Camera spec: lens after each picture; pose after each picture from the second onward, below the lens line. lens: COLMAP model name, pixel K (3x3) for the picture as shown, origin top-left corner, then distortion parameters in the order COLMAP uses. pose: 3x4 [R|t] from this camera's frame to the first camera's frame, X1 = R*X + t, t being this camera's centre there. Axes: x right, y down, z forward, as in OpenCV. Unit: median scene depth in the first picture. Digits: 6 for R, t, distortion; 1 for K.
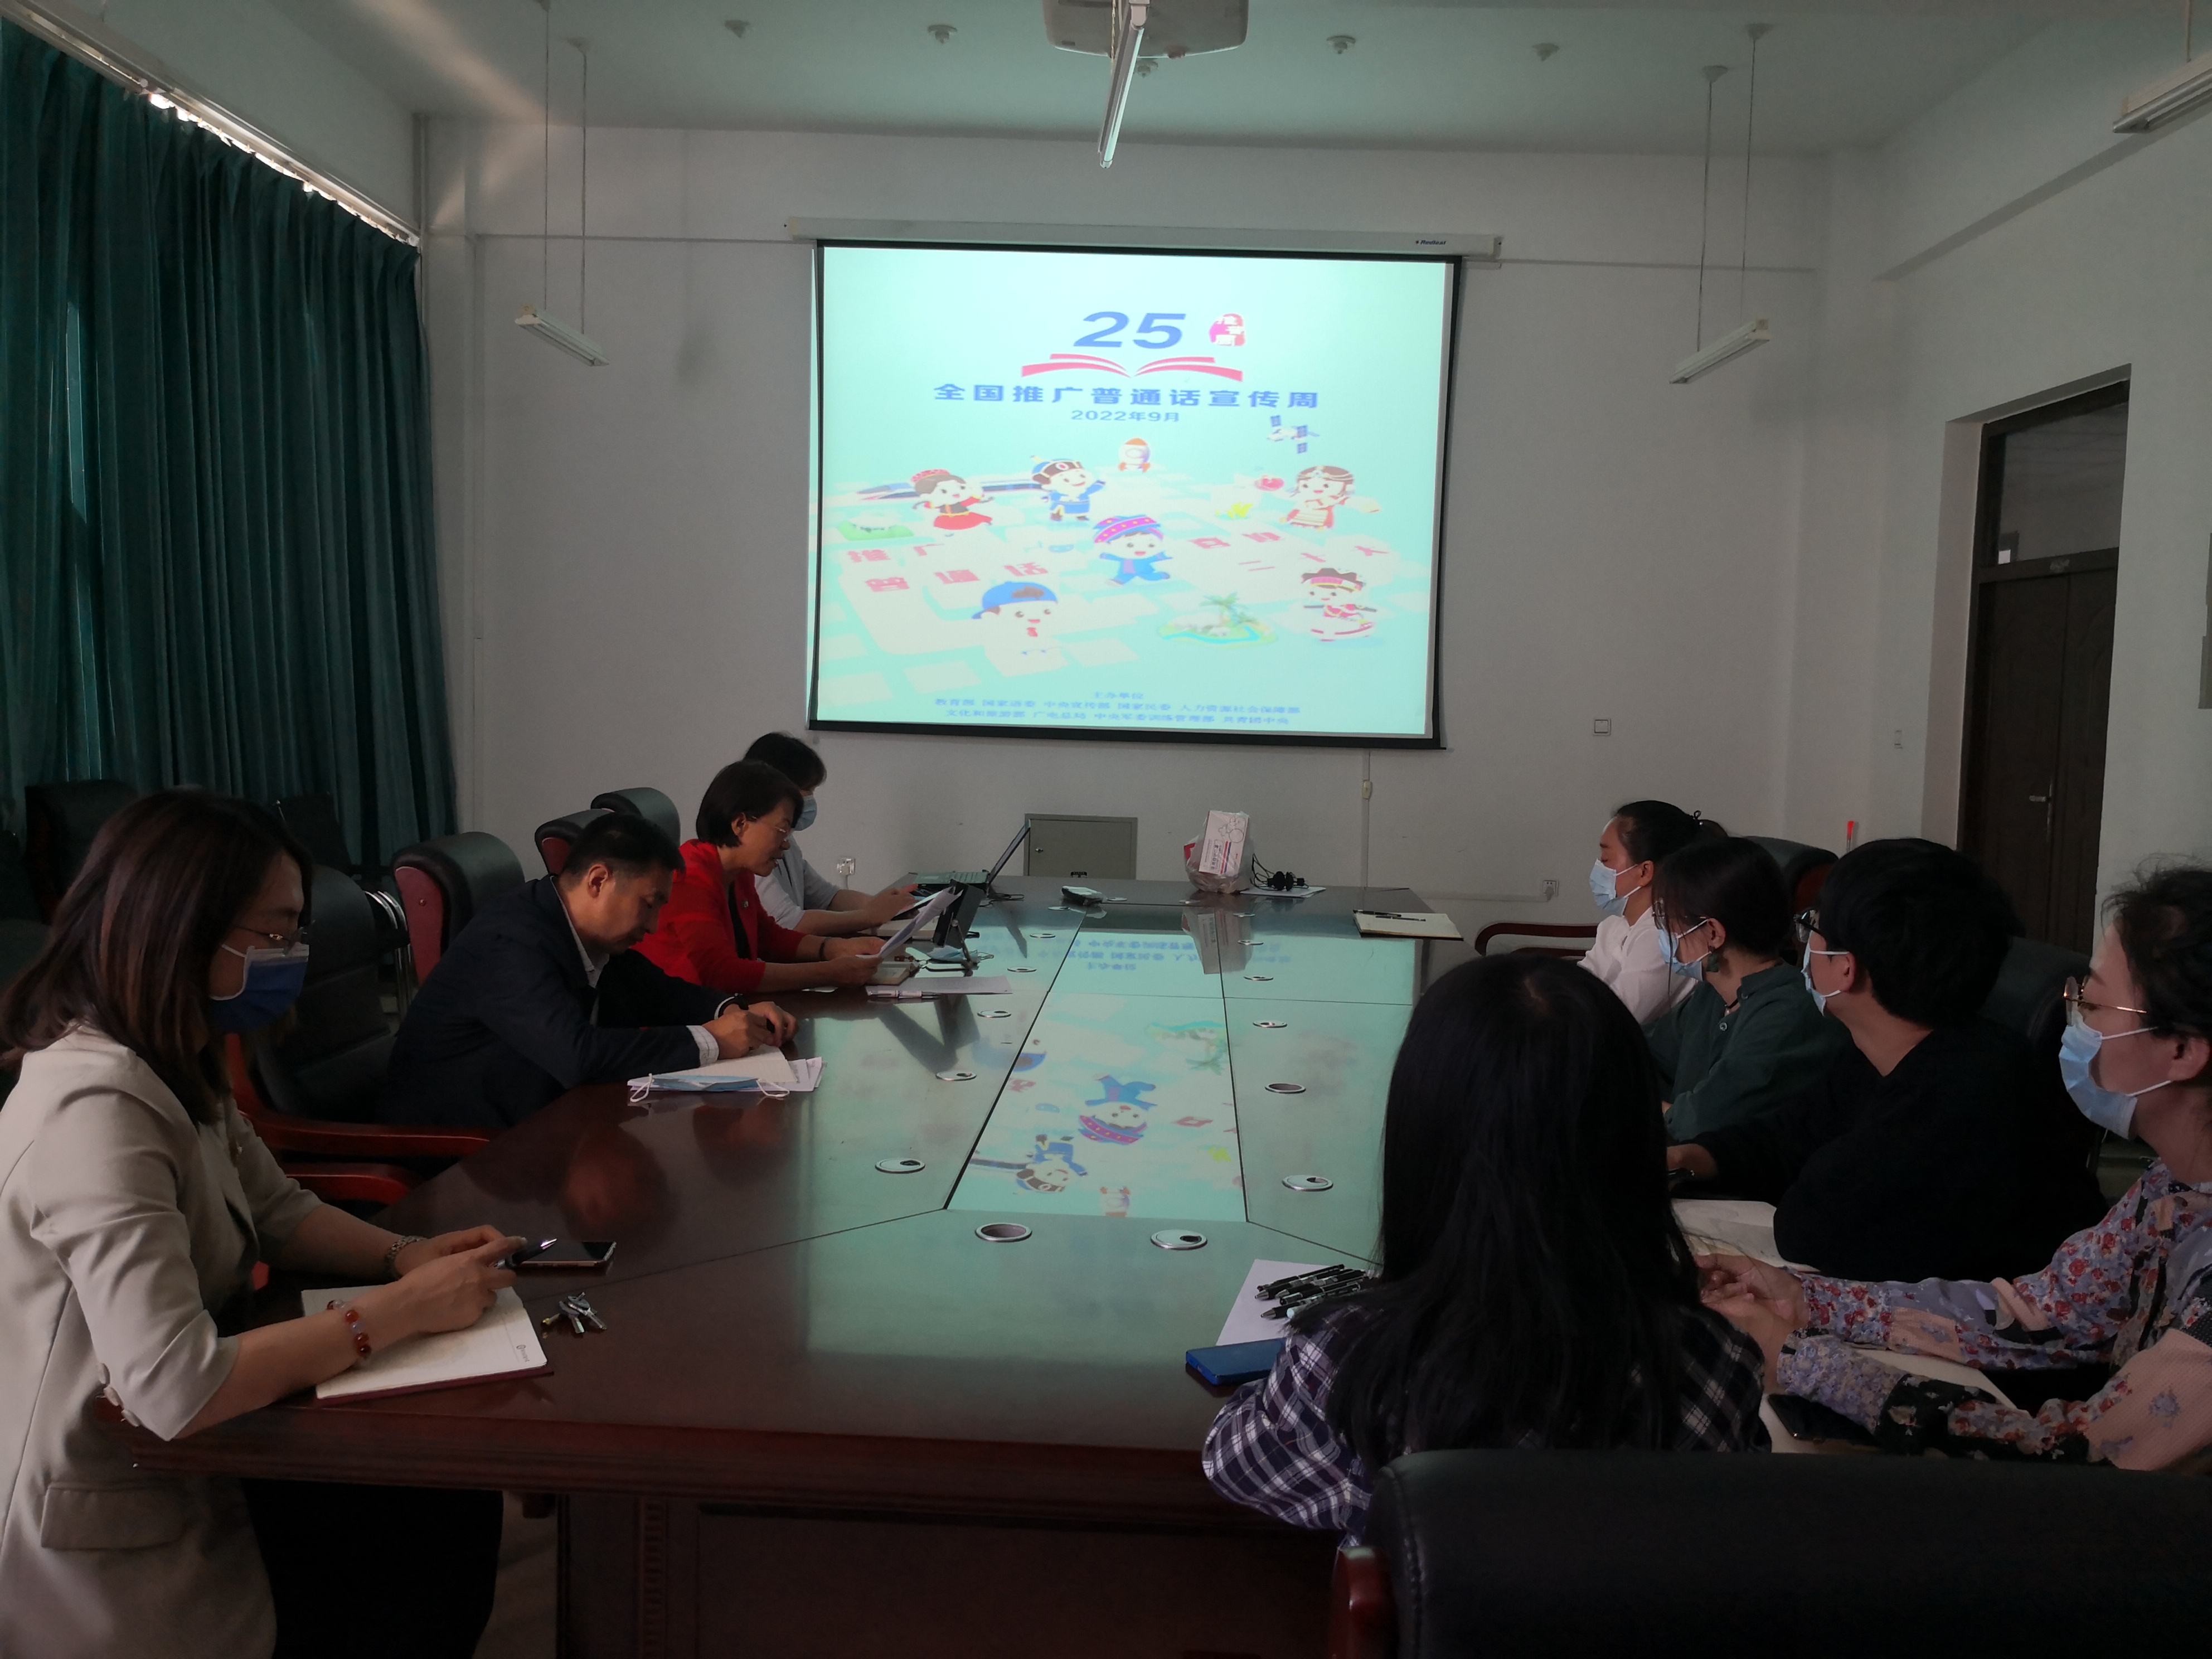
lens RADIAL K [[1737.7, 0, 1106.0], [0, 1737.7, 829.5], [0, 0, 1]] dist [0.007393, -0.050709]
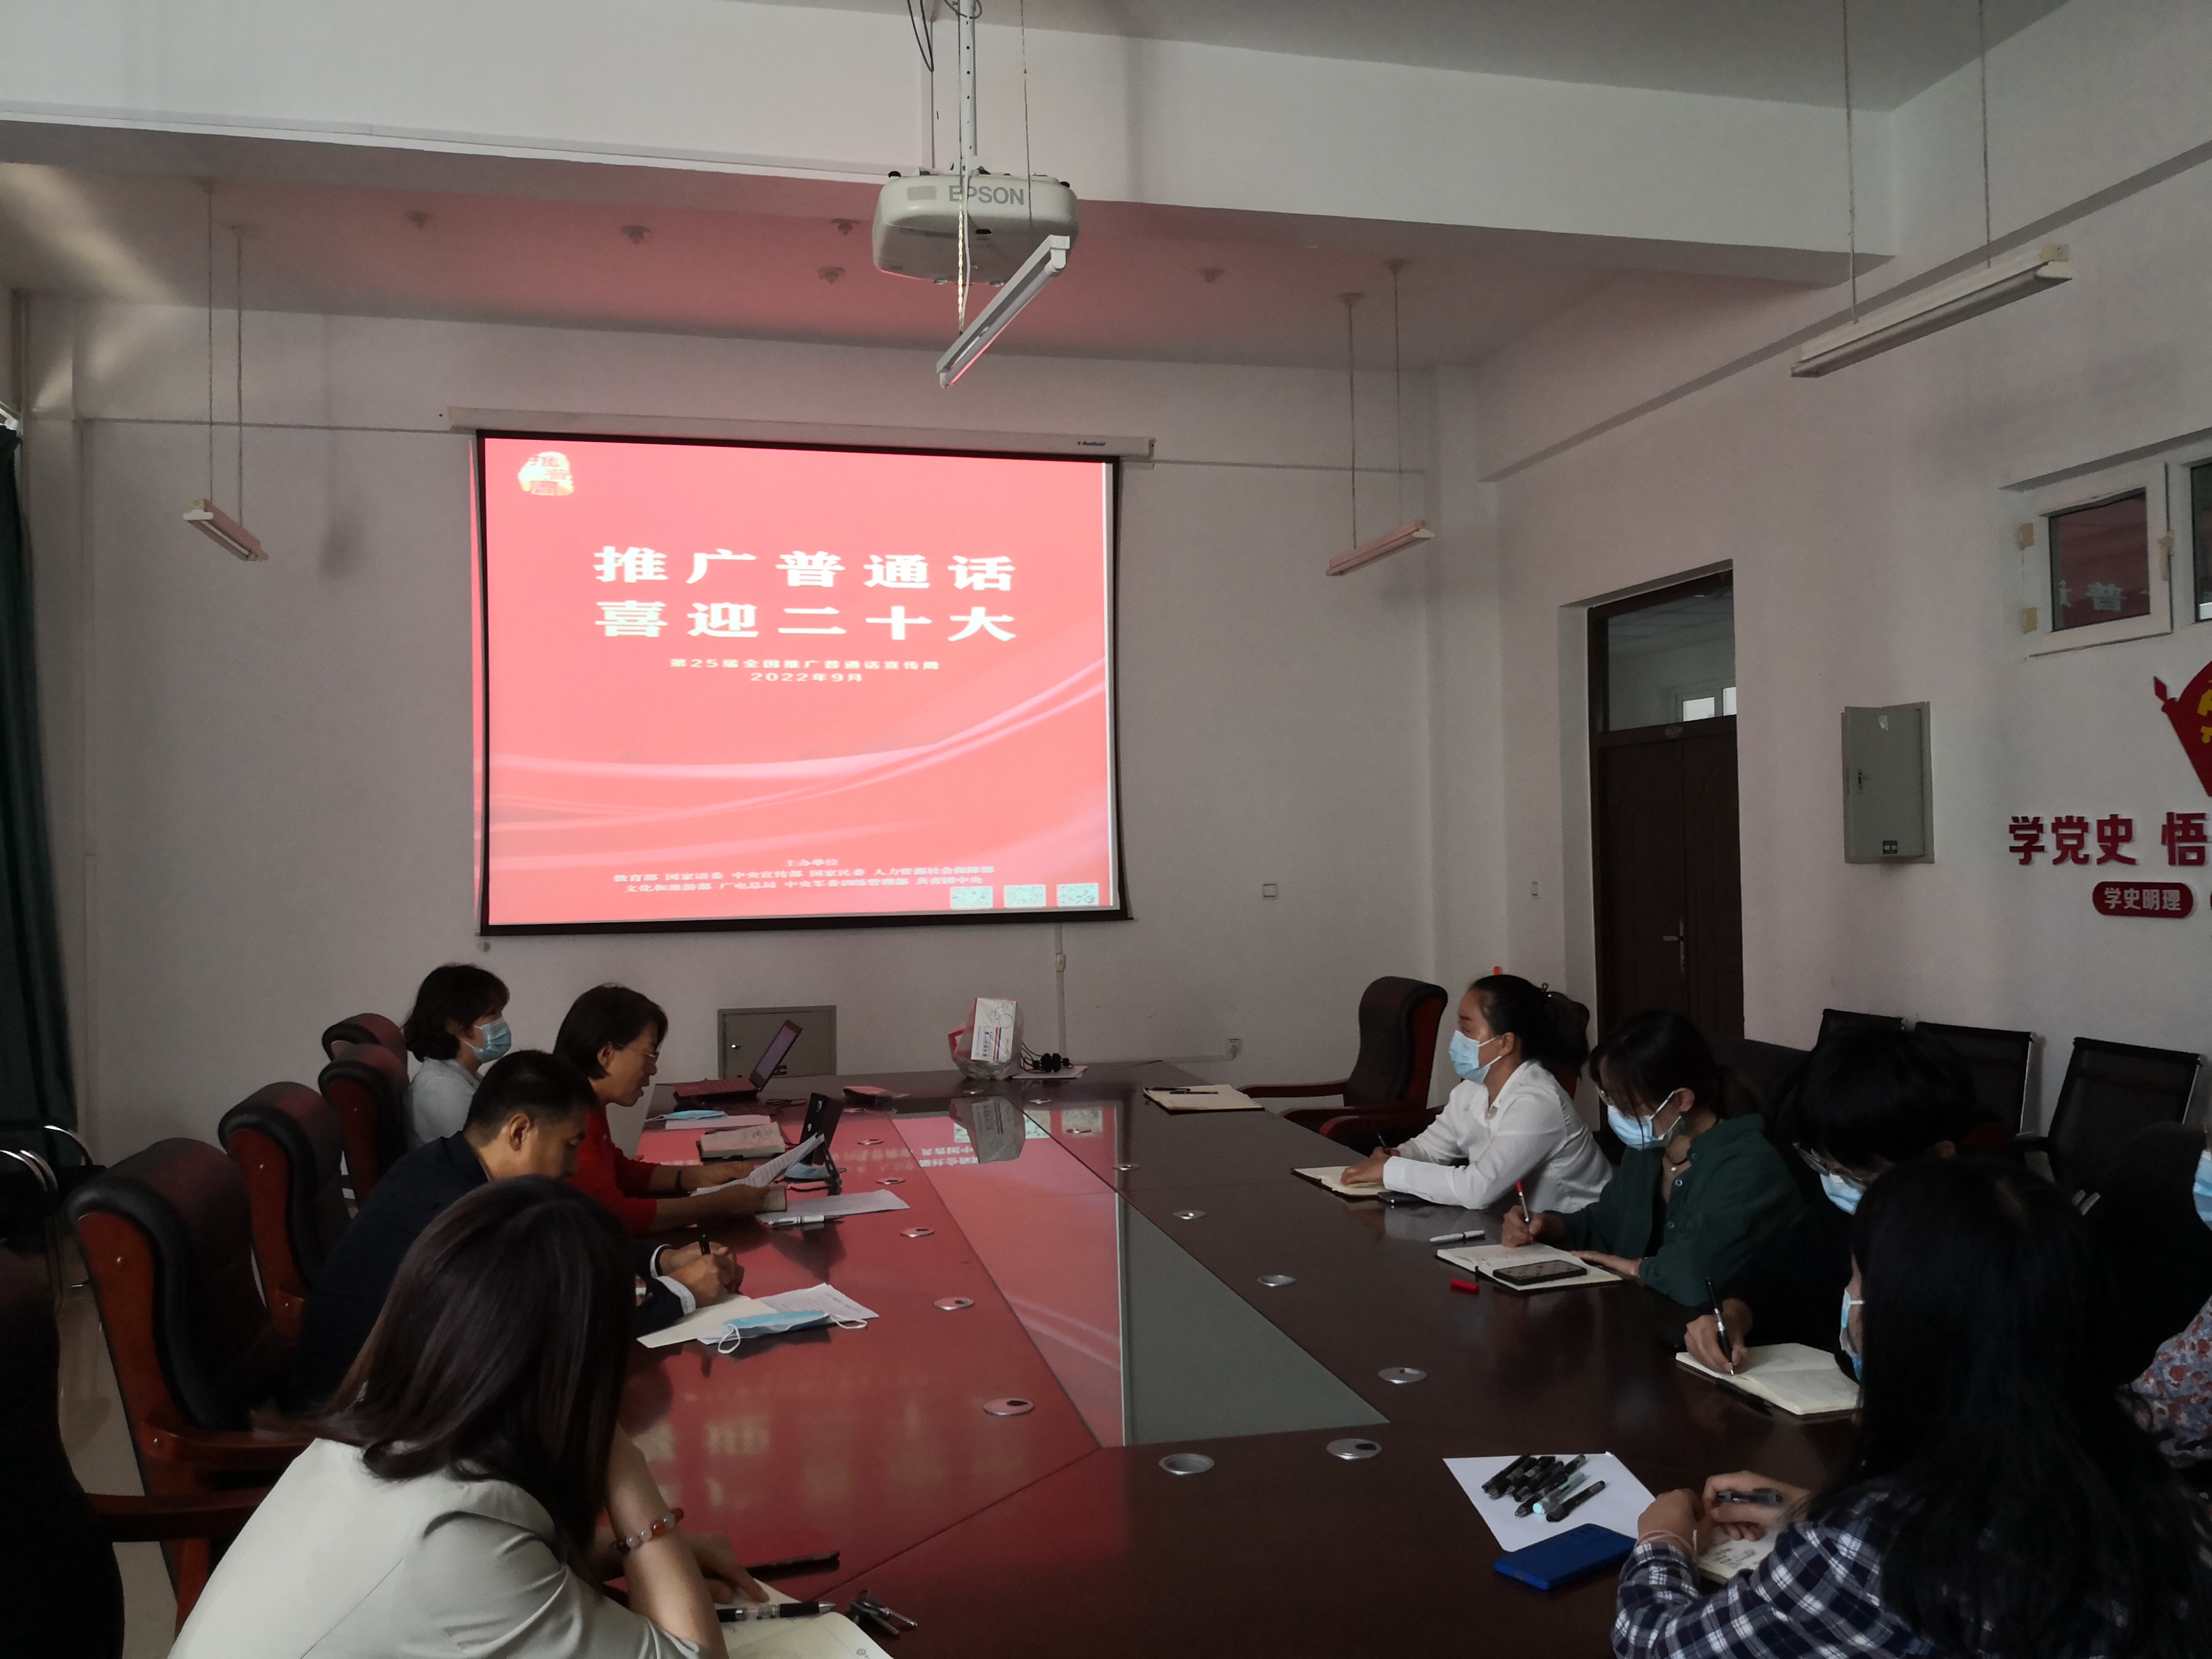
lens RADIAL K [[1729.8, 0, 1106.0], [0, 1729.8, 829.5], [0, 0, 1]] dist [0.015546, -0.041891]
pose [[0.967297, -0.040361, 0.250416, -0.112667], [0.064128, 0.994099, -0.087487, -0.015241], [-0.245407, 0.100684, 0.964177, 0.004368]]
